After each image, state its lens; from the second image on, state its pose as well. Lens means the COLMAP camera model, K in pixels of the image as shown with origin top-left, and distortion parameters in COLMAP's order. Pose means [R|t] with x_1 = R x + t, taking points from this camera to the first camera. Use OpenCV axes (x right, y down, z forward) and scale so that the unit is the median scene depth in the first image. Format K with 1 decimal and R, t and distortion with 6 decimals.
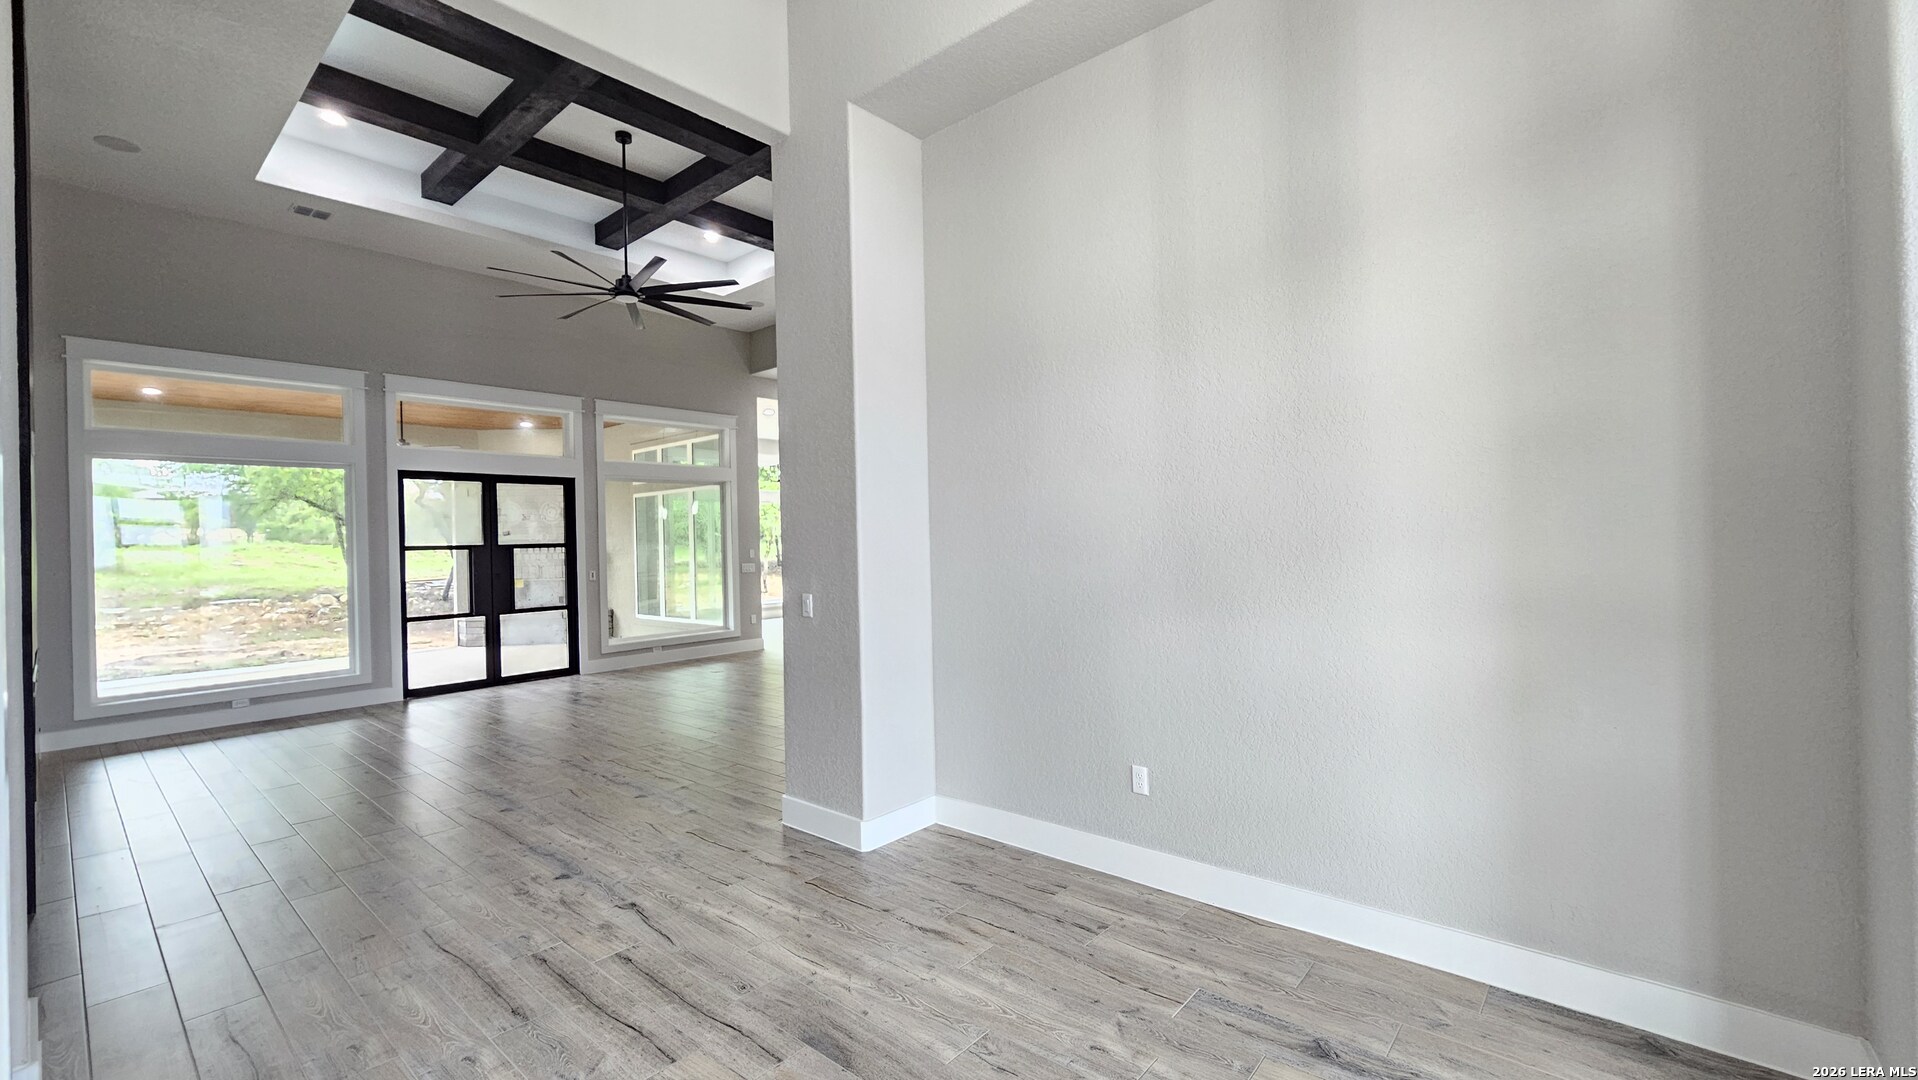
lens RADIAL K [[779.7, 0, 941.6], [0, 779.7, 534.7], [0, 0, 1]] dist [0.001019, 0.000184]
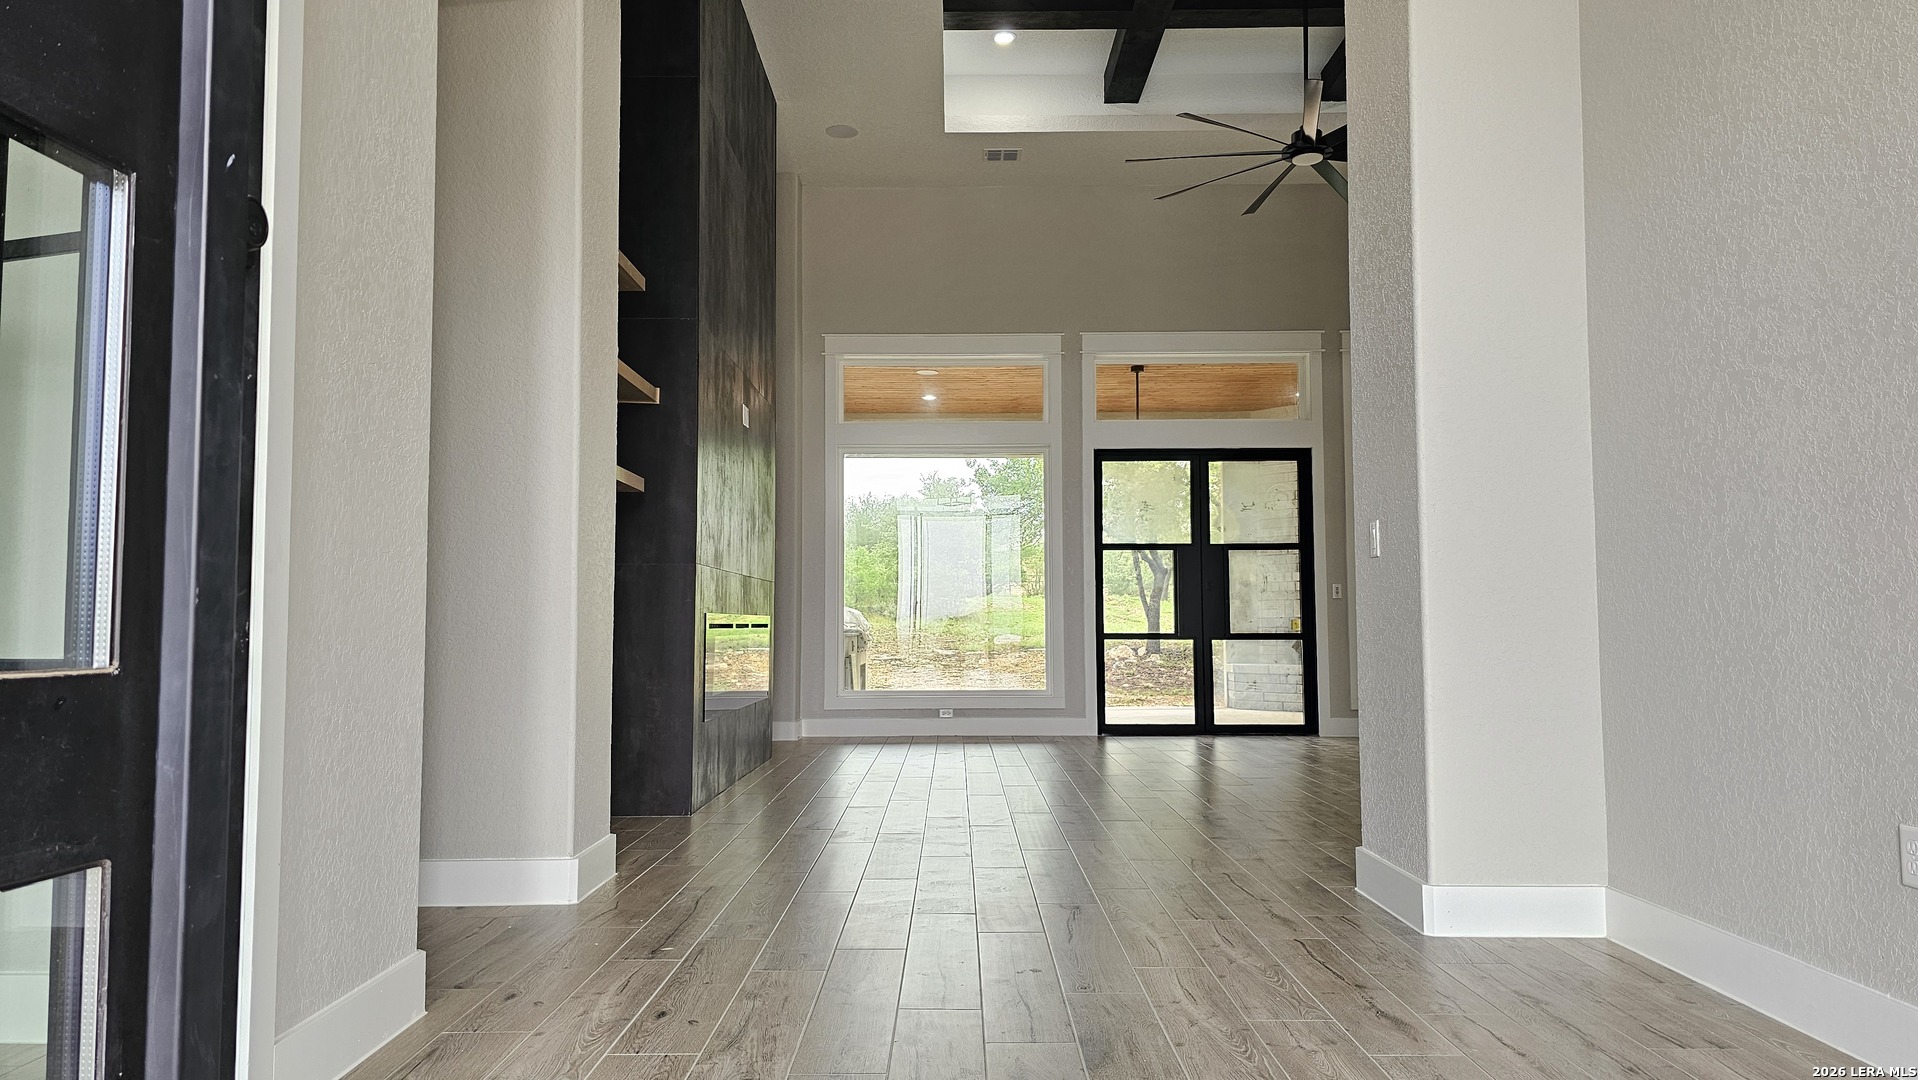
lens RADIAL K [[1247.9, 0, 946.3], [0, 1247.9, 543.0], [0, 0, 1]] dist [0.041312, -0.002012]
pose [[0.662629, -0.021271, -0.748645, 0.156304], [-0.009121, 0.999293, -0.036466, 0.058848], [0.748892, 0.030992, 0.661967, 0.030340]]
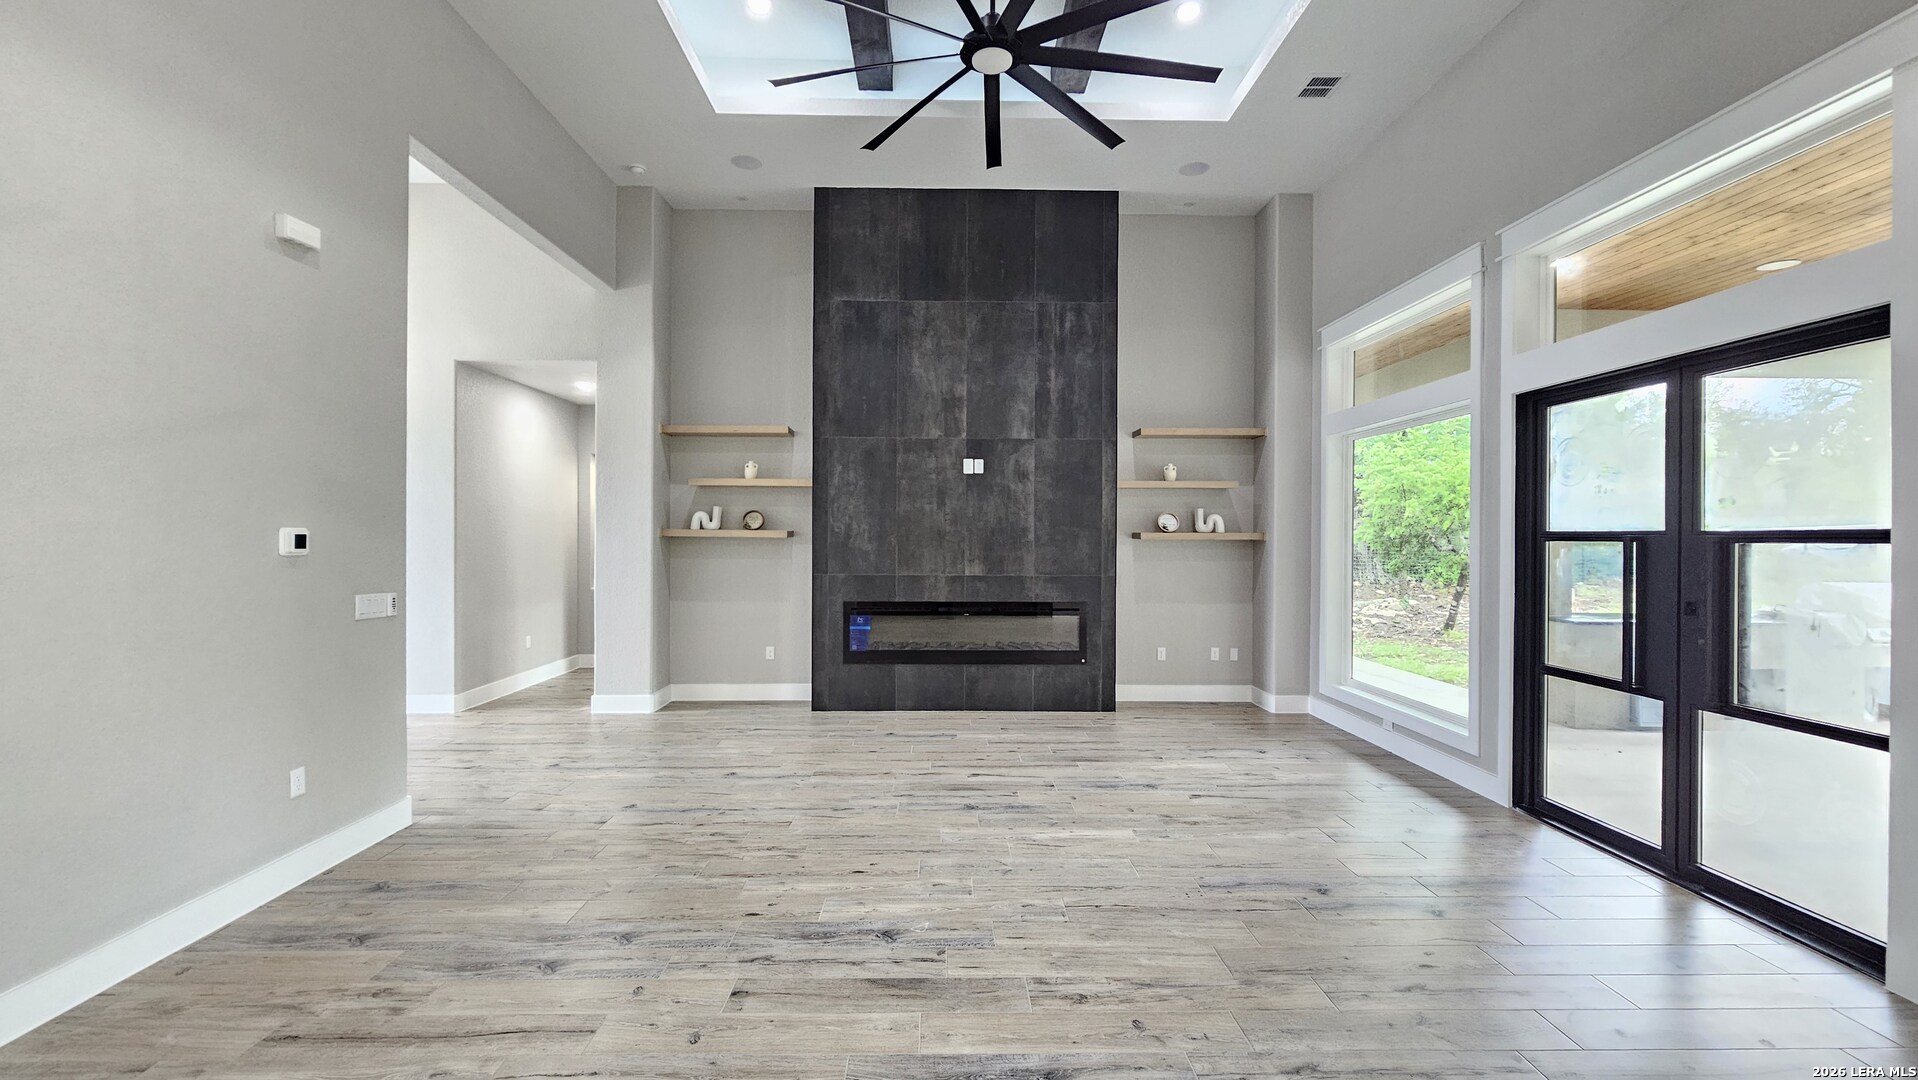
lens RADIAL K [[779.7, 0, 955.3], [0, 779.7, 540.6], [0, 0, 1]] dist [0.001019, 0.000184]
pose [[-0.733035, 0.022402, -0.679822, -0.023829], [0.016244, 0.999749, 0.015429, 0.005172], [0.679997, 0.000267, -0.733214, 1.067349]]
